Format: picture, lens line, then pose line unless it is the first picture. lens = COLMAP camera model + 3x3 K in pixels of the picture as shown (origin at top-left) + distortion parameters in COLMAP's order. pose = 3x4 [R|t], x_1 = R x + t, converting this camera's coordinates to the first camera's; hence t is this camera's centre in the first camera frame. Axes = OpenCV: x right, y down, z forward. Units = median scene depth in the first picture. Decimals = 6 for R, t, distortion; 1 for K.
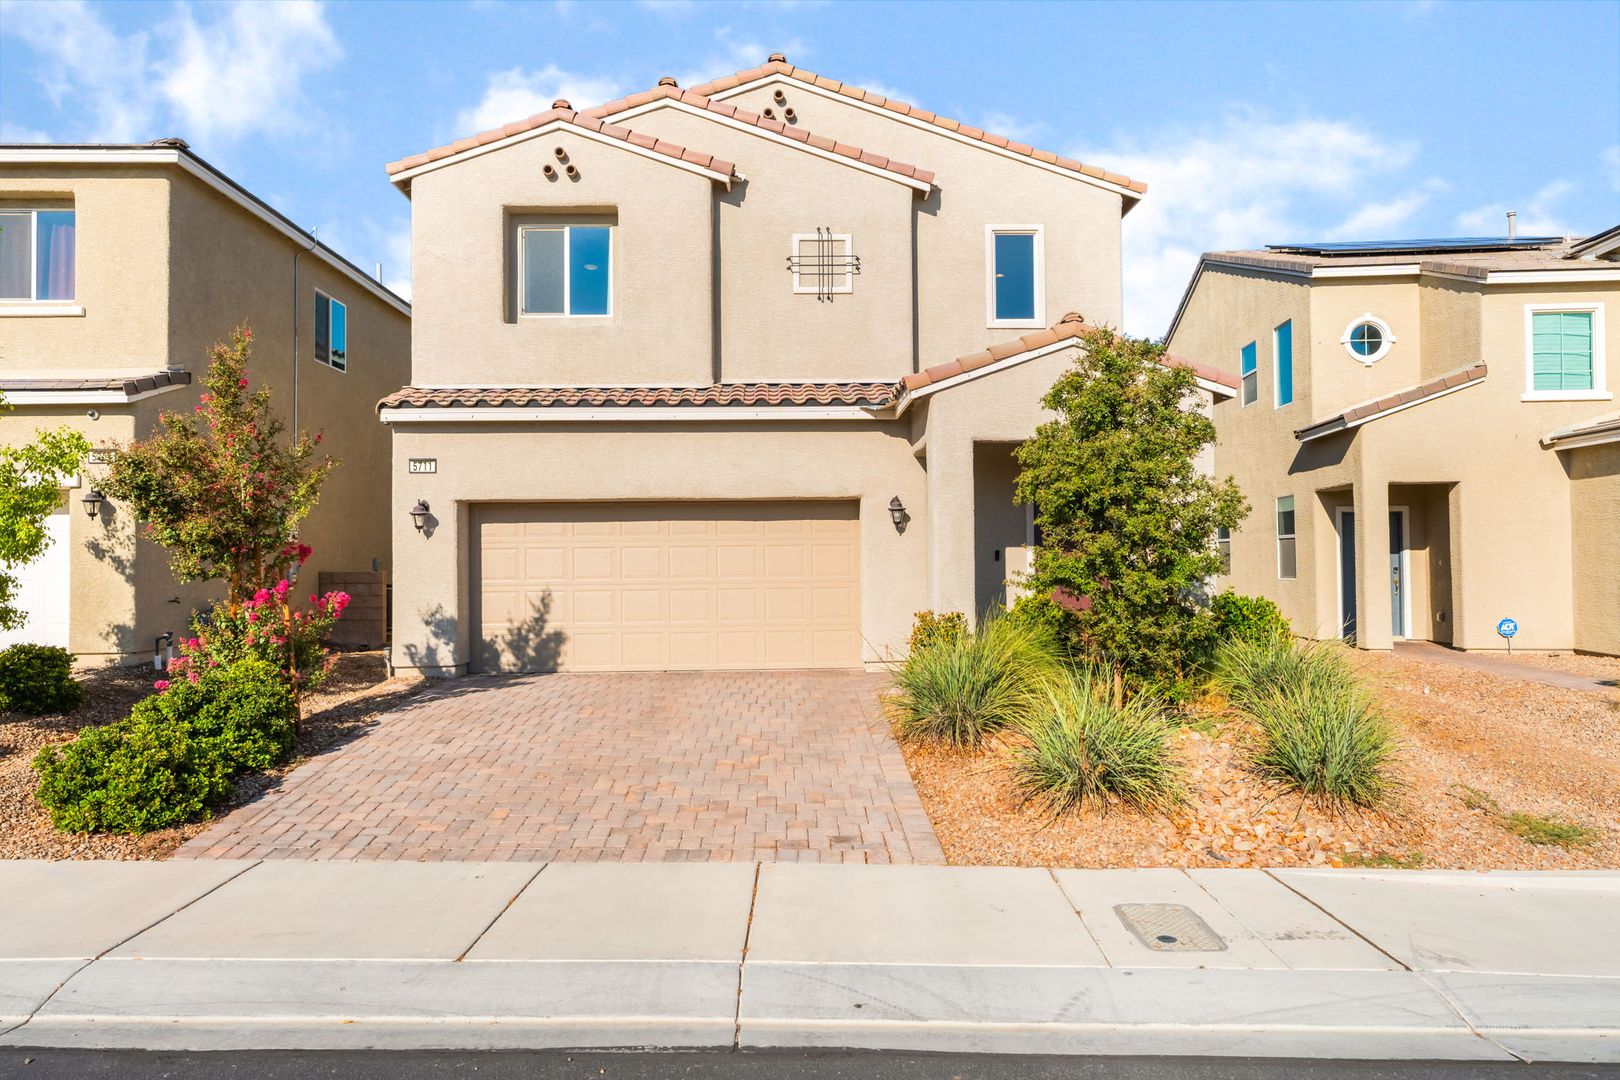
lens RADIAL K [[950.1, 0, 810.0], [0, 950.1, 540.0], [0, 0, 1]] dist [0.005409, 0.000719]
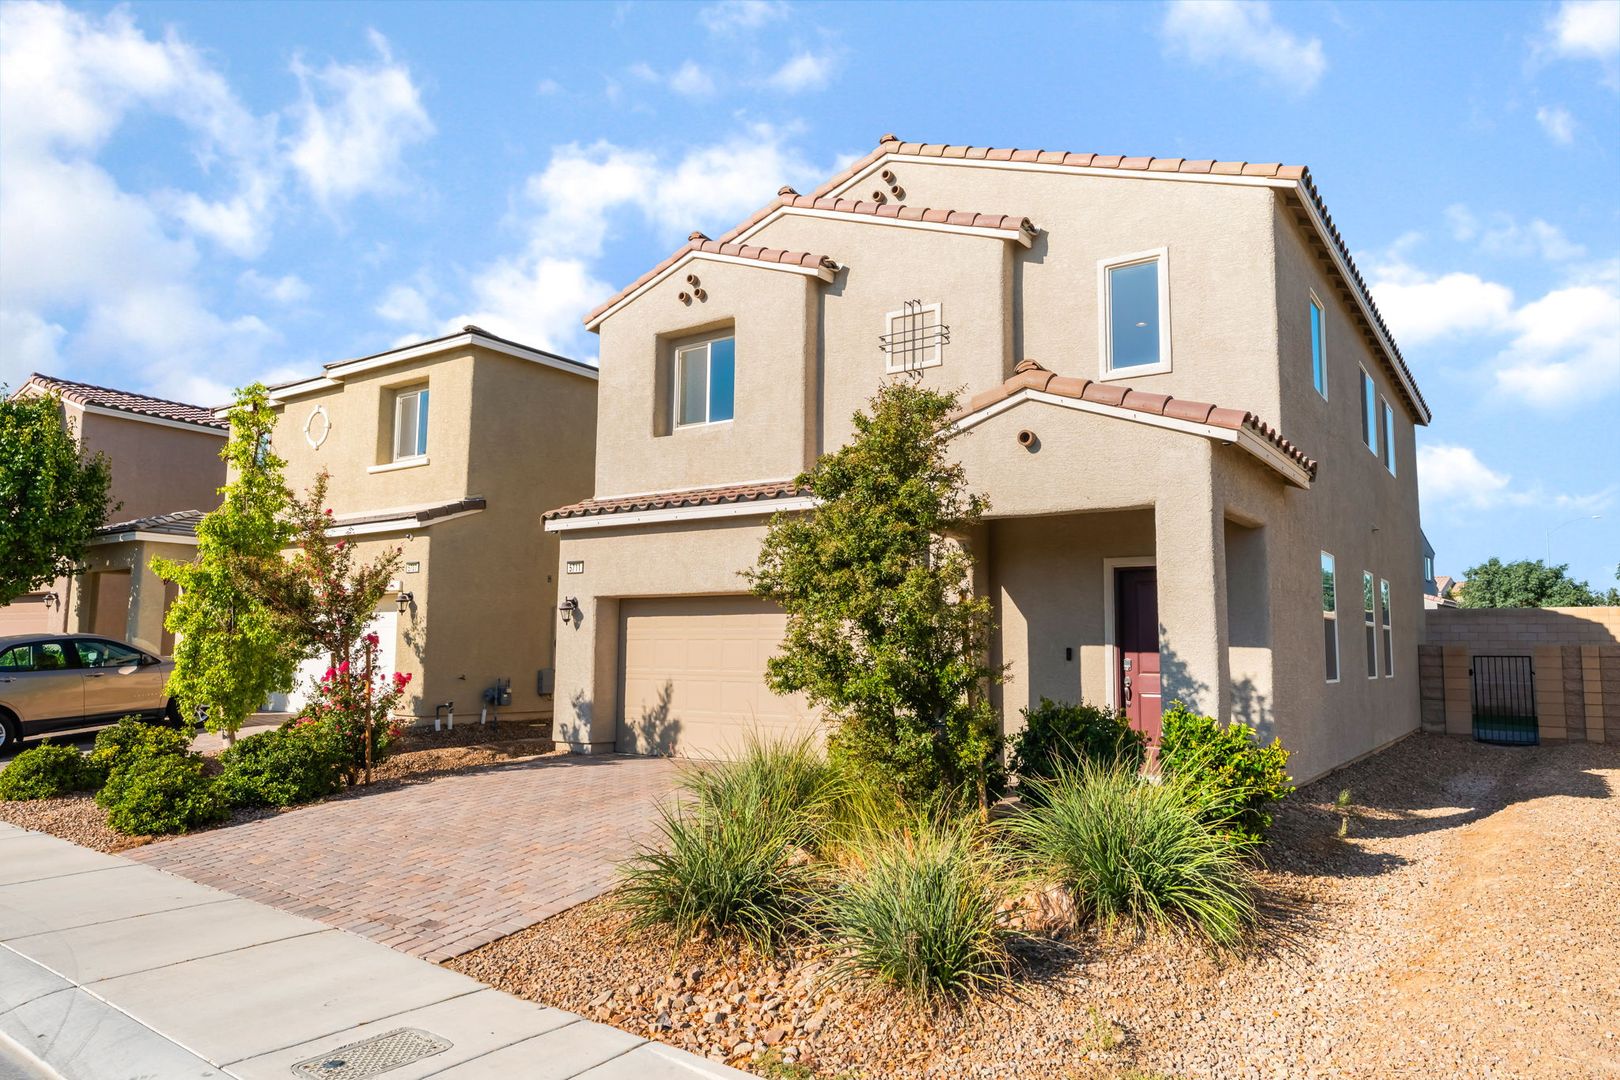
lens RADIAL K [[1007.8, 0, 810.0], [0, 1007.8, 540.0], [0, 0, 1]] dist [-0.000732, -0.001146]
pose [[0.820296, -0.045499, -0.570127, 0.503935], [-0.008528, 0.995747, -0.091736, -0.001642], [0.571876, 0.080112, 0.816419, 0.154429]]
